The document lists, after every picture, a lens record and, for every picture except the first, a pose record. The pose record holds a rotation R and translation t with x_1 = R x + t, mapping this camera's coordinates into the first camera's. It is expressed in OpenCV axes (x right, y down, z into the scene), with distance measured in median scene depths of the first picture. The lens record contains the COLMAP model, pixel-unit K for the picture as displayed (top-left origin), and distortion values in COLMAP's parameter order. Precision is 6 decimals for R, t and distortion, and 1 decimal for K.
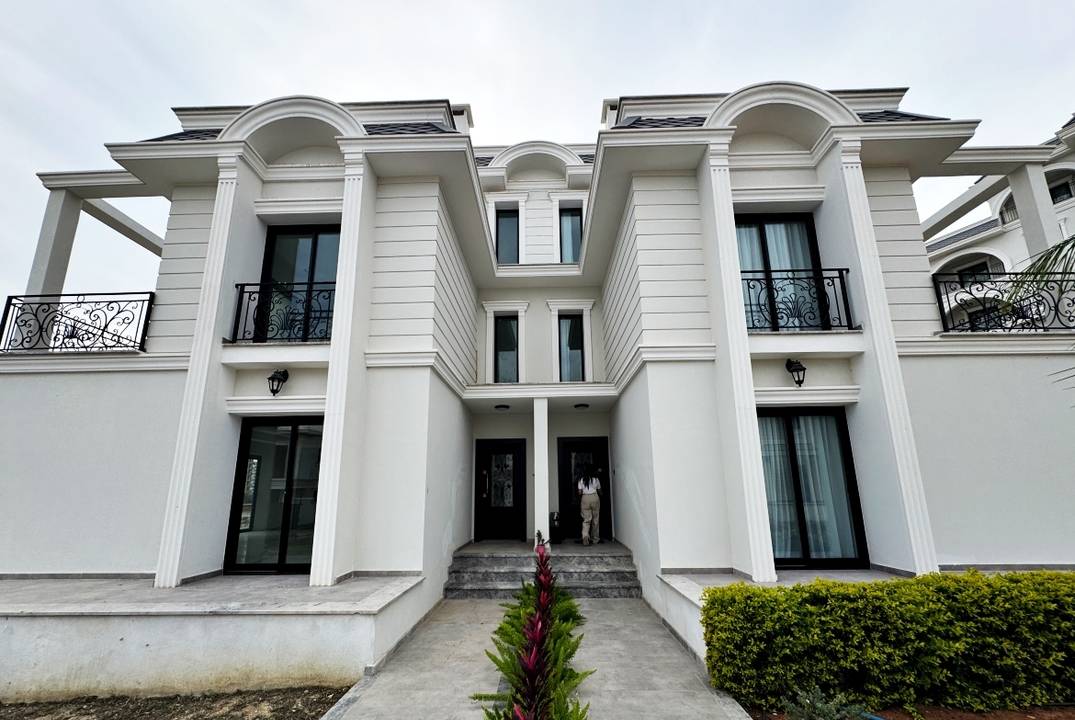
lens RADIAL K [[430.2, 0, 535.7], [0, 430.2, 402.0], [0, 0, 1]] dist [-0.003347, 0.000564]
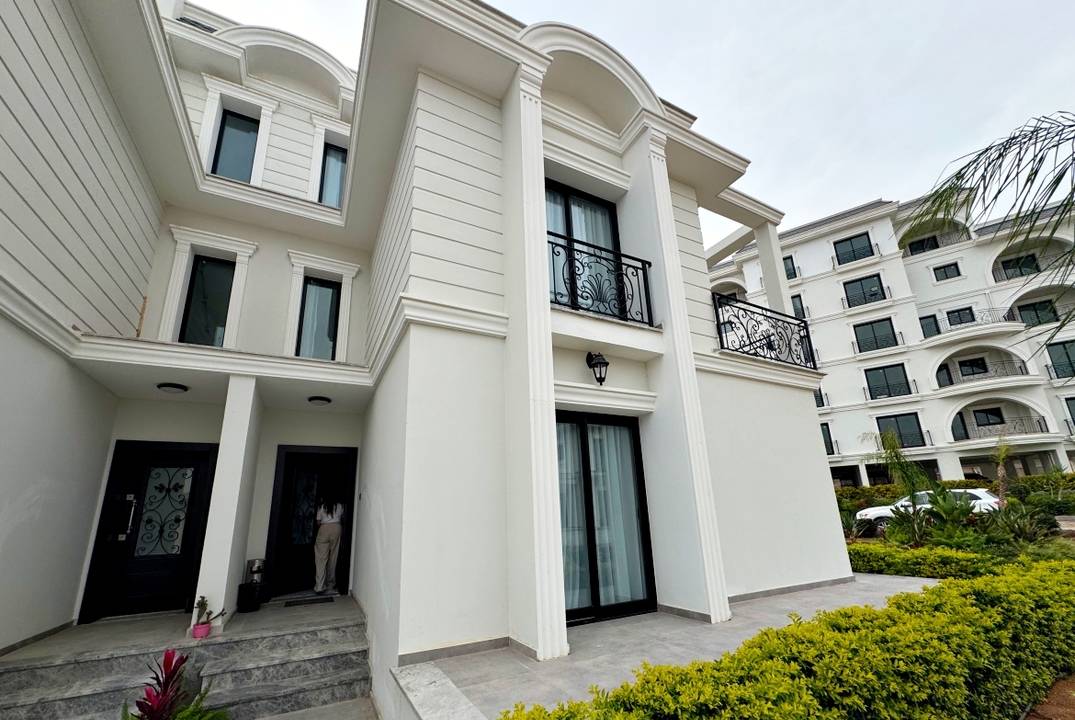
lens RADIAL K [[430.2, 0, 535.7], [0, 430.2, 402.0], [0, 0, 1]] dist [-0.003347, 0.000564]
pose [[0.876028, 0.102680, 0.471203, 0.120104], [-0.071926, 0.993961, -0.082875, 0.063078], [-0.476867, 0.038709, 0.878123, 0.318456]]
